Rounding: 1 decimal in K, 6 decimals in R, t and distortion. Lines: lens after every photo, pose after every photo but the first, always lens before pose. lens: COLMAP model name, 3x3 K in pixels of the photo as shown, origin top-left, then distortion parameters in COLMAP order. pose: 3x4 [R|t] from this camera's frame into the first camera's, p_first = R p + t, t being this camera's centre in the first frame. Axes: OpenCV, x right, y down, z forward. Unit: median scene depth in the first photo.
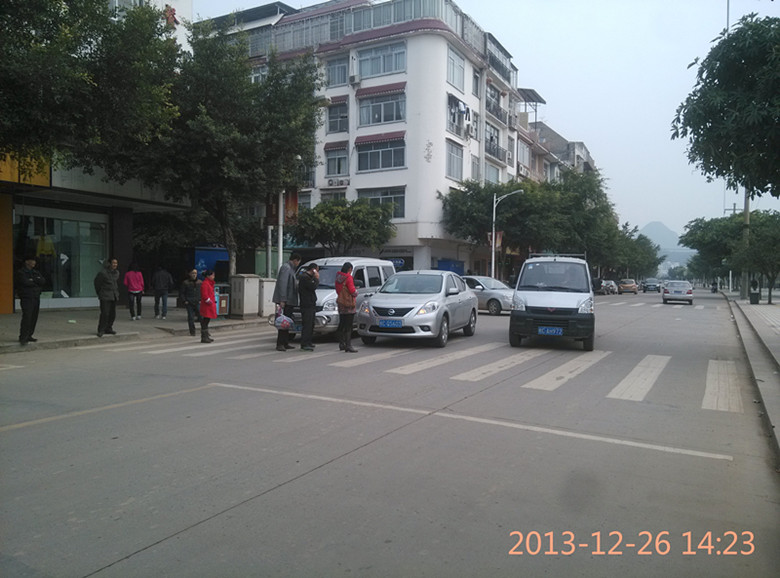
lens RADIAL K [[634.5, 0, 390.0], [0, 634.5, 289.0], [0, 0, 1]] dist [0.051975, -0.004853]
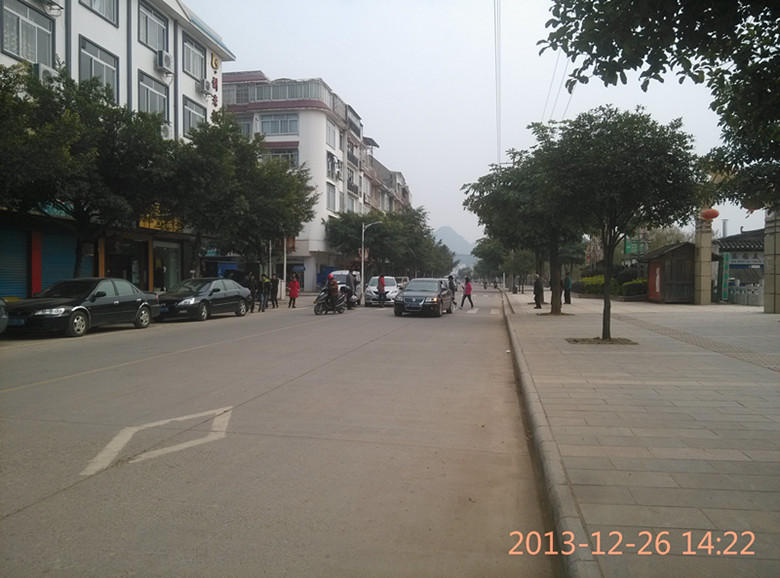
lens RADIAL K [[634.5, 0, 390.0], [0, 634.5, 289.0], [0, 0, 1]] dist [0.051975, -0.004853]
pose [[0.953285, -0.008686, 0.301946, -0.189865], [0.008532, 0.999962, 0.001831, 0.003877], [-0.301951, 0.000830, 0.953323, -0.373459]]
